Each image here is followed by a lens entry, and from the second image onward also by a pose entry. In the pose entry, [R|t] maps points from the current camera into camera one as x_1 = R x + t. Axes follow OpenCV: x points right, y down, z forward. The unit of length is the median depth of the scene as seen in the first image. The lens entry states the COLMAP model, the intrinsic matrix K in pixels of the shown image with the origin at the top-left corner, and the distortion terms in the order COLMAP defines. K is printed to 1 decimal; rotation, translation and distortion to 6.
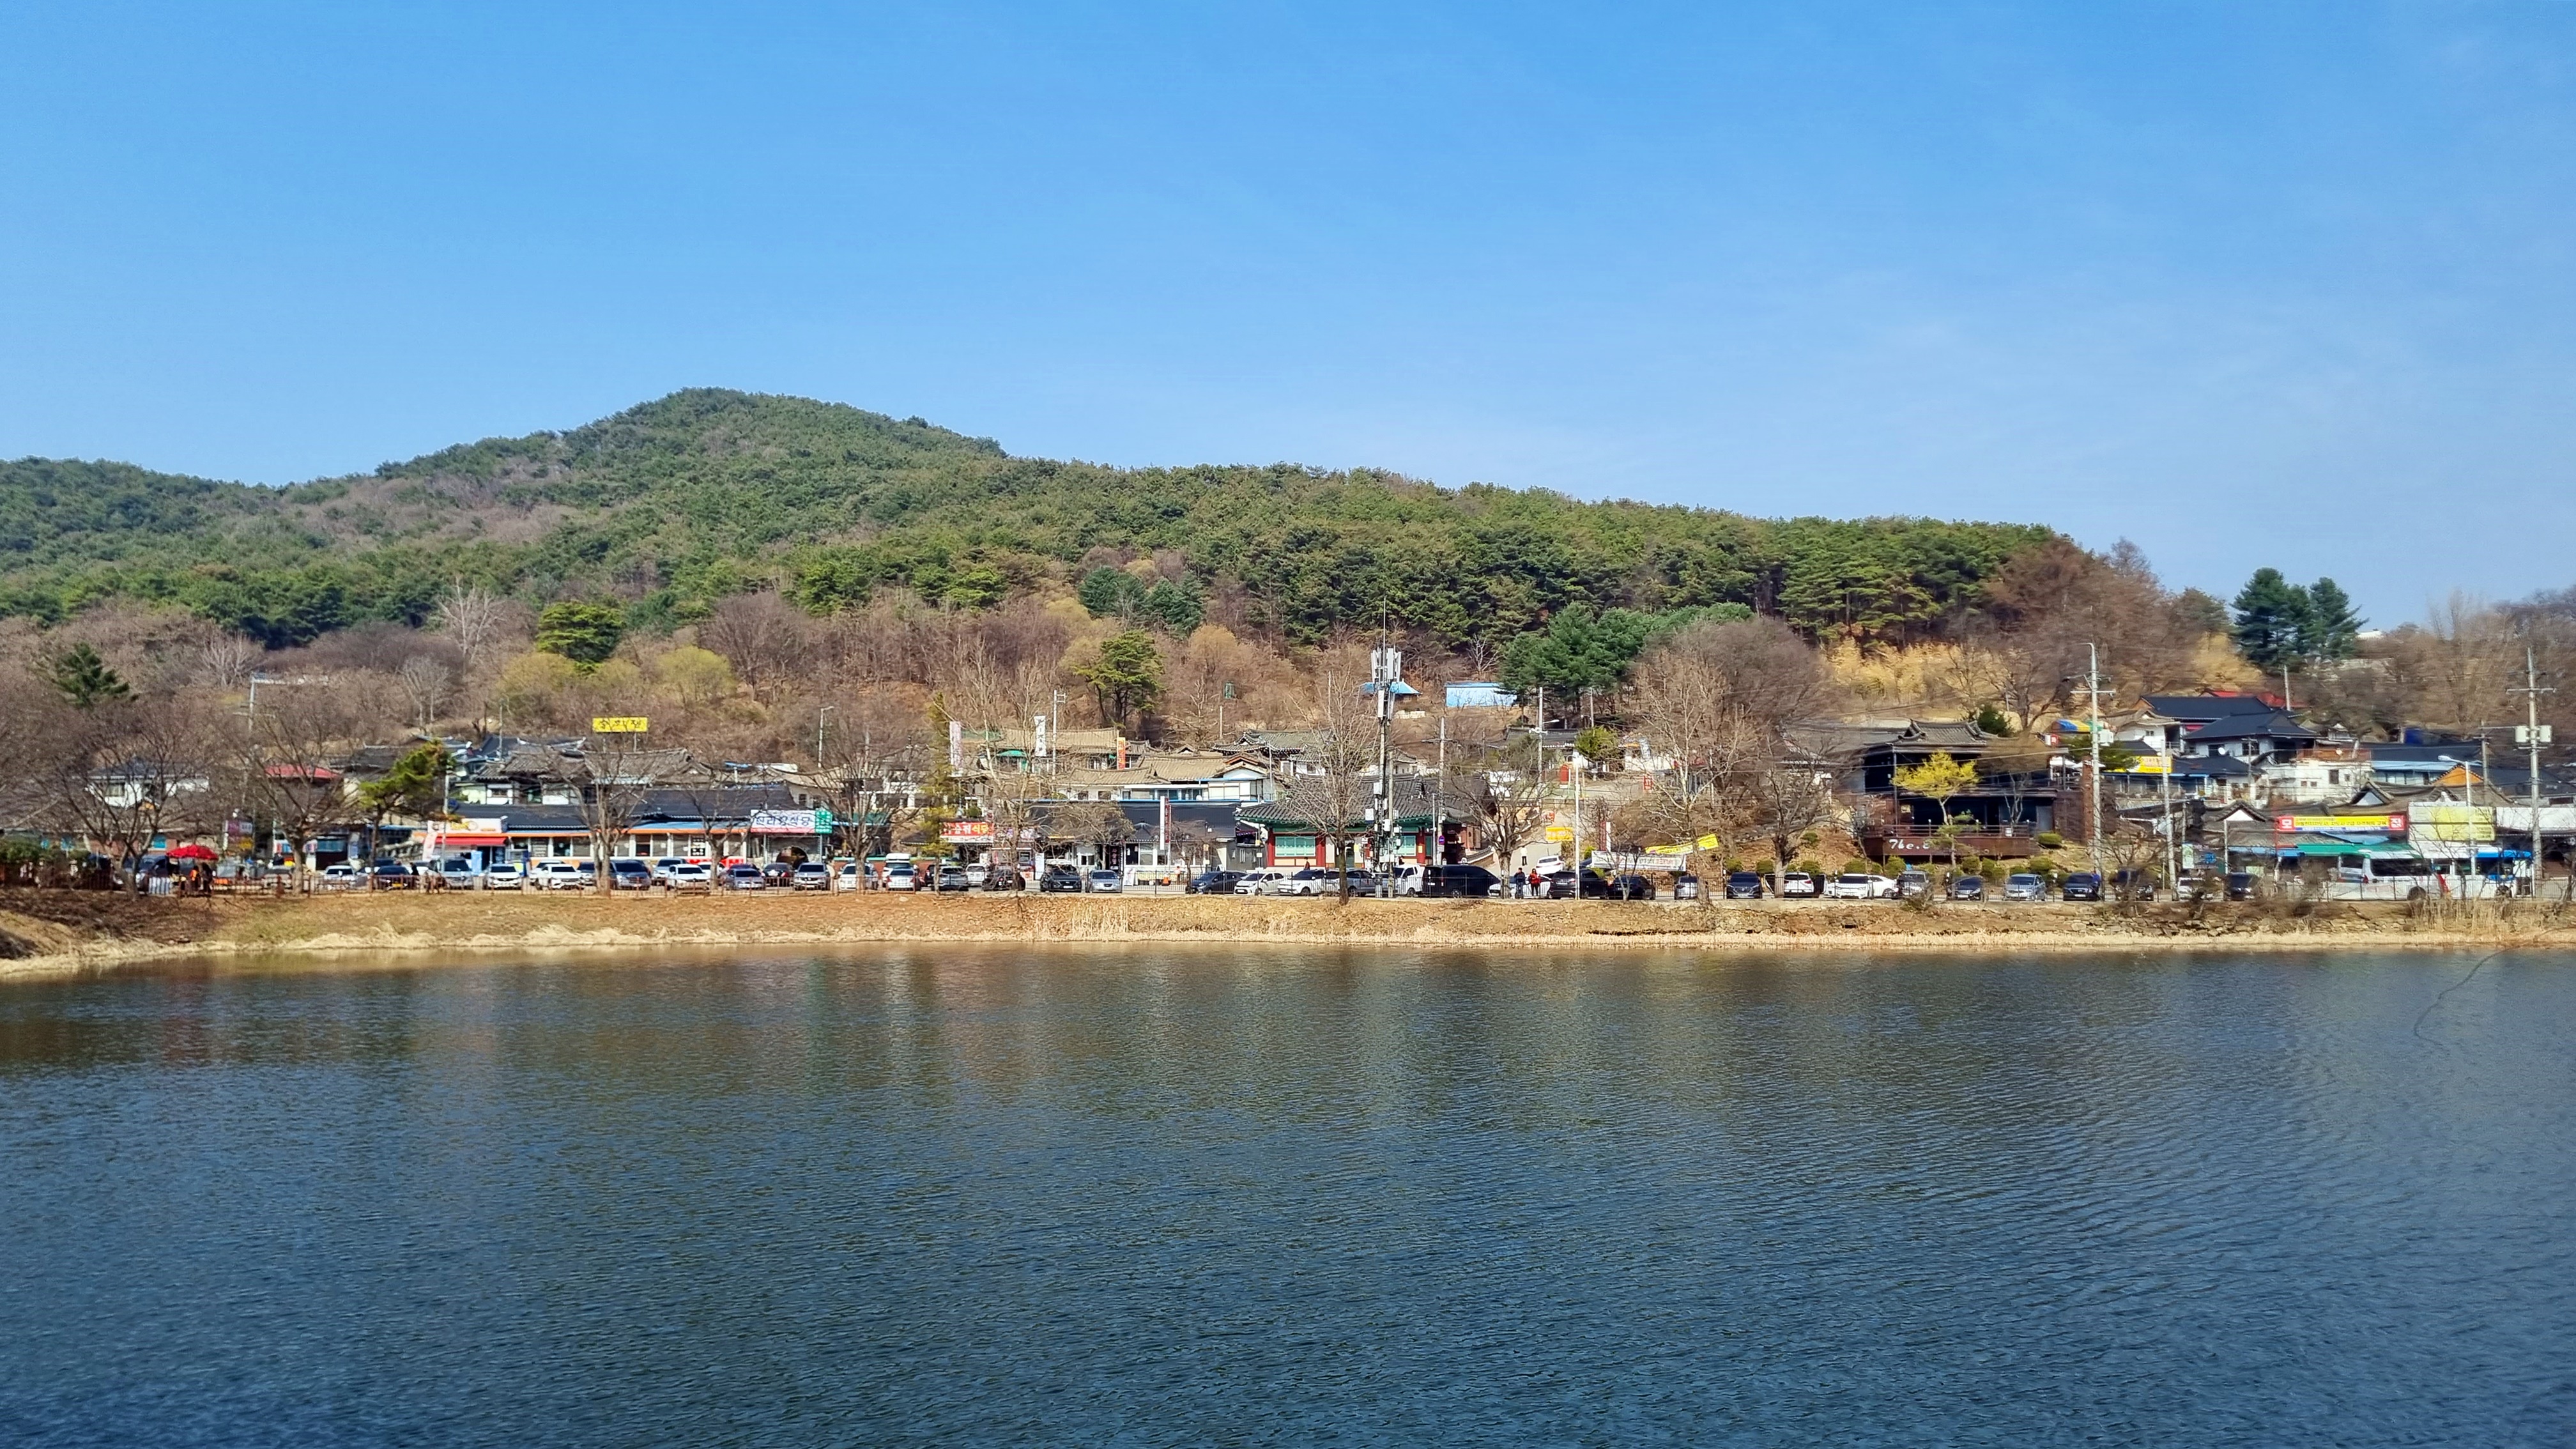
lens RADIAL K [[1915.9, 0, 1286.2], [0, 1915.9, 721.1], [0, 0, 1]] dist [0.006291, 0.001988]
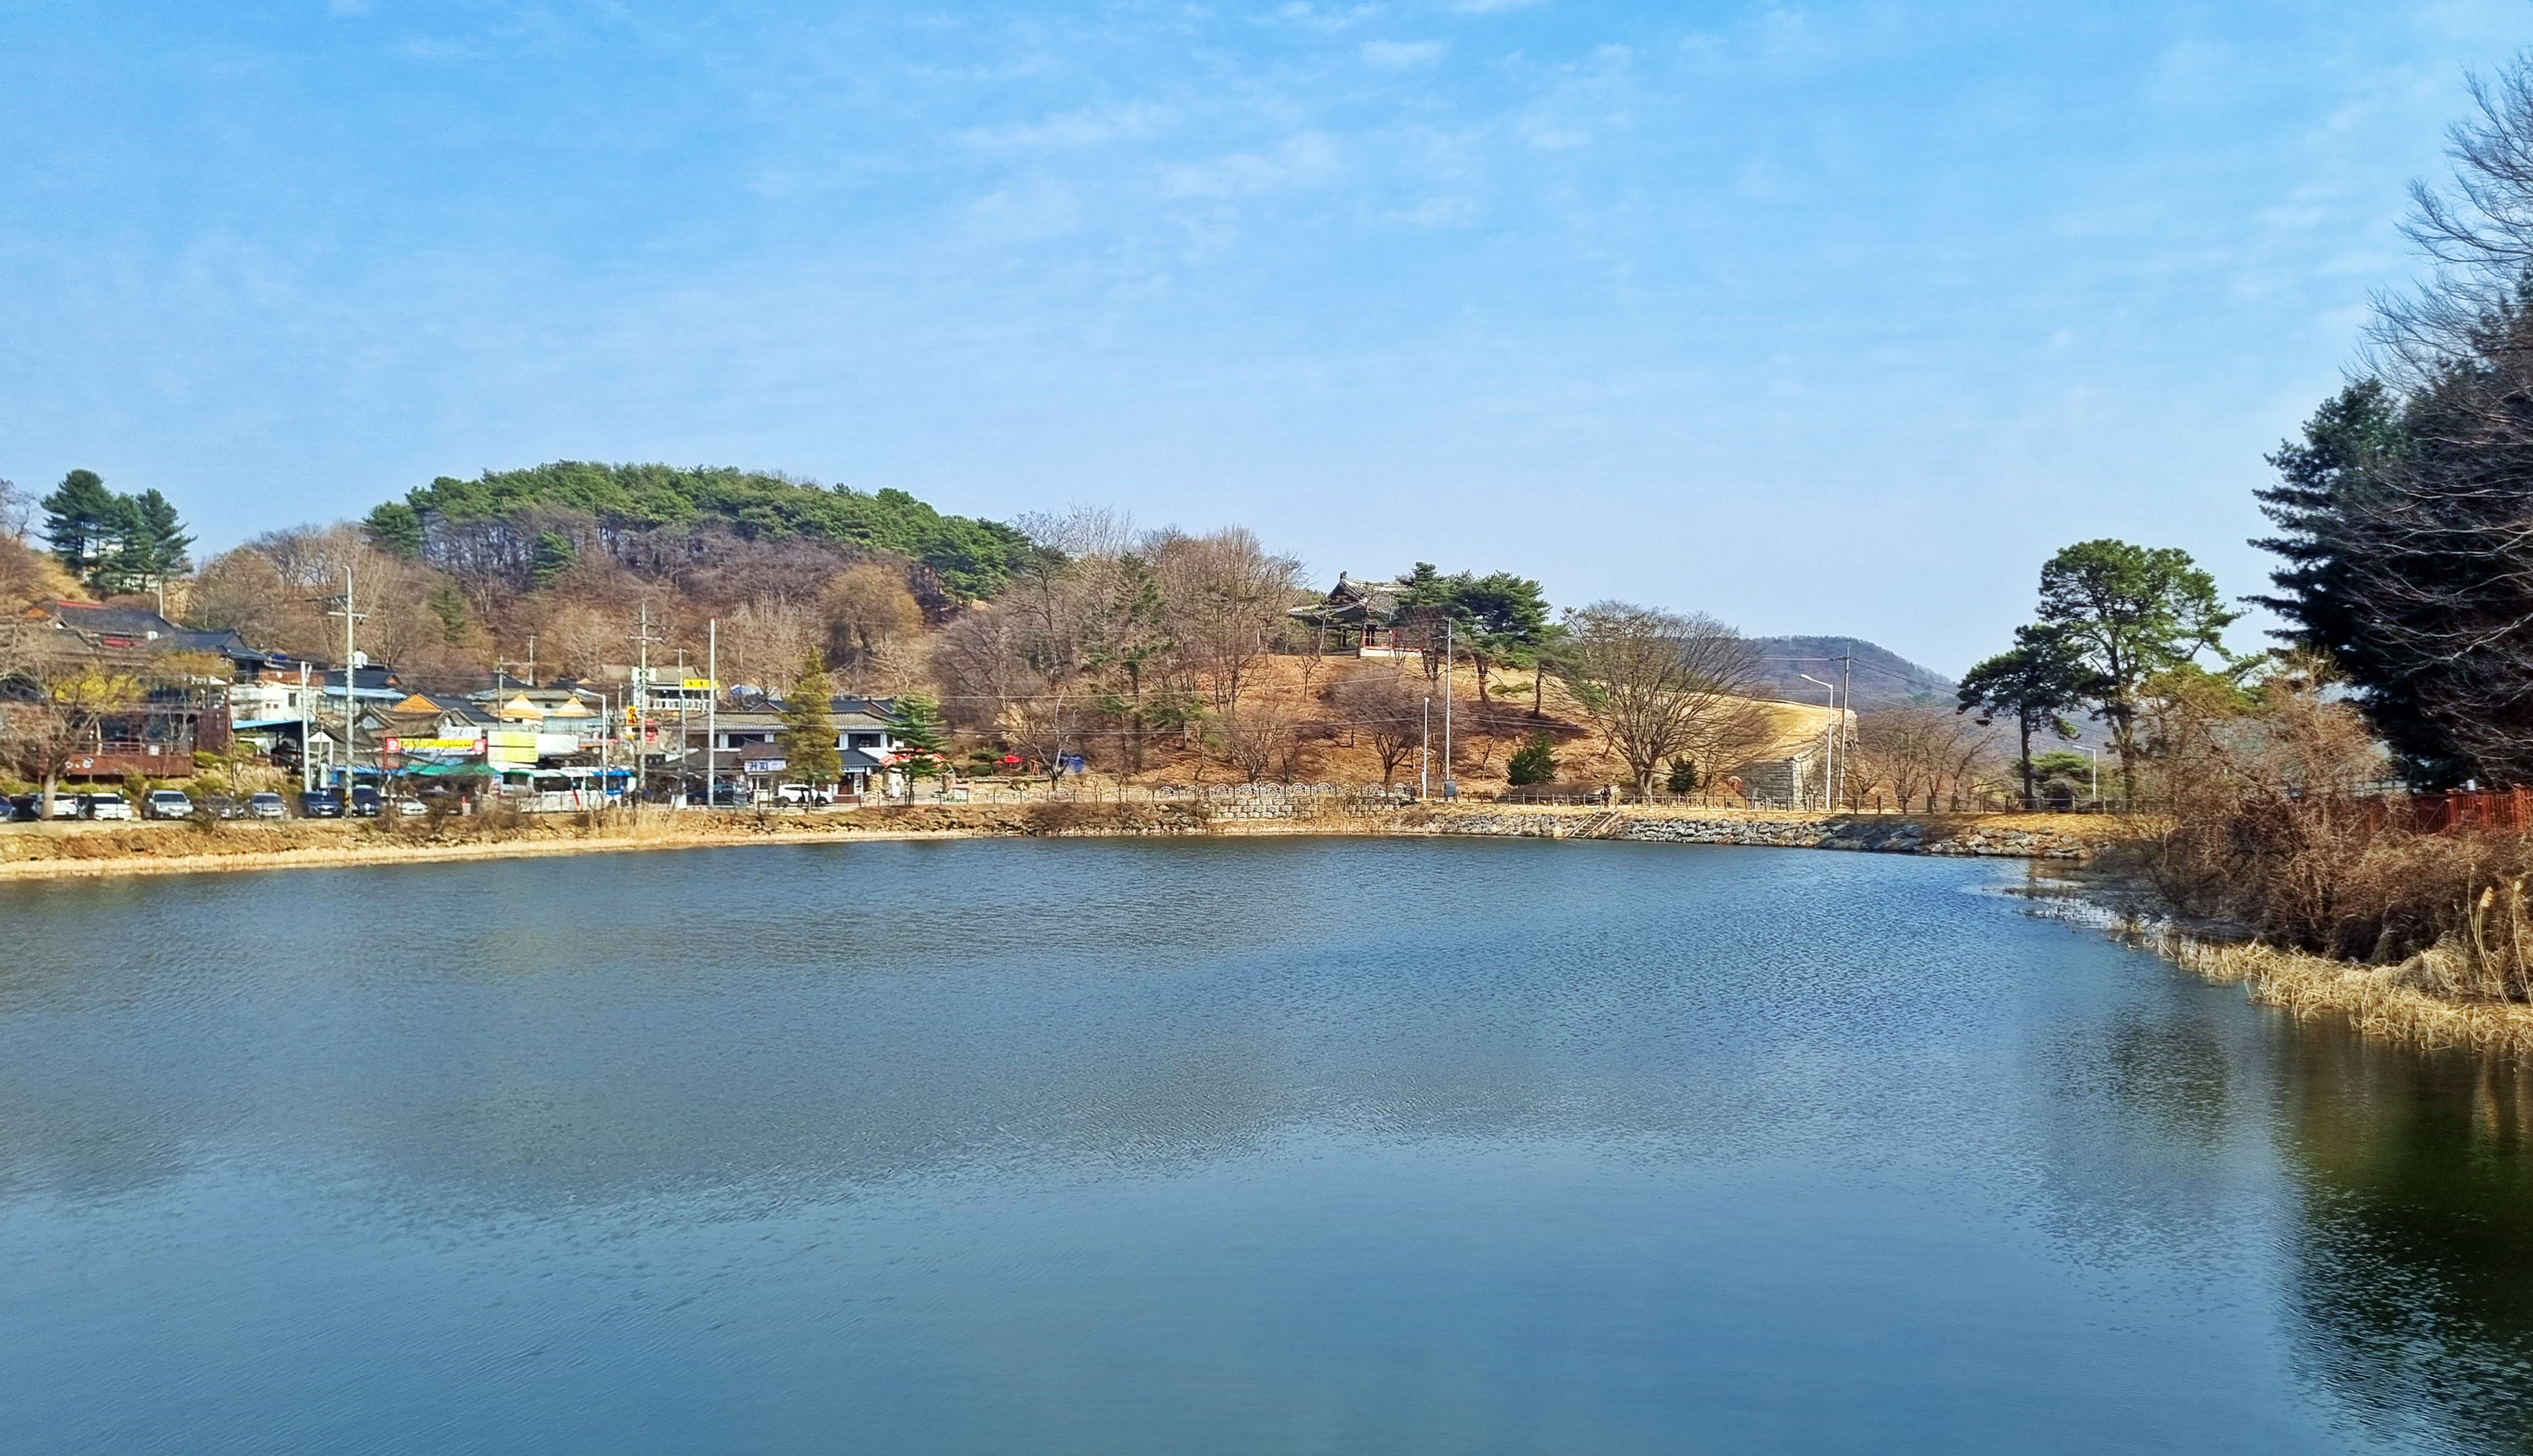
lens RADIAL K [[2148.2, 0, 1263.6], [0, 2148.2, 734.8], [0, 0, 1]] dist [0.049010, 0.006673]
pose [[0.426169, 0.017970, 0.904465, -0.424046], [-0.061711, 0.998051, 0.009248, 0.007352], [-0.902536, -0.059757, 0.426447, 0.053872]]
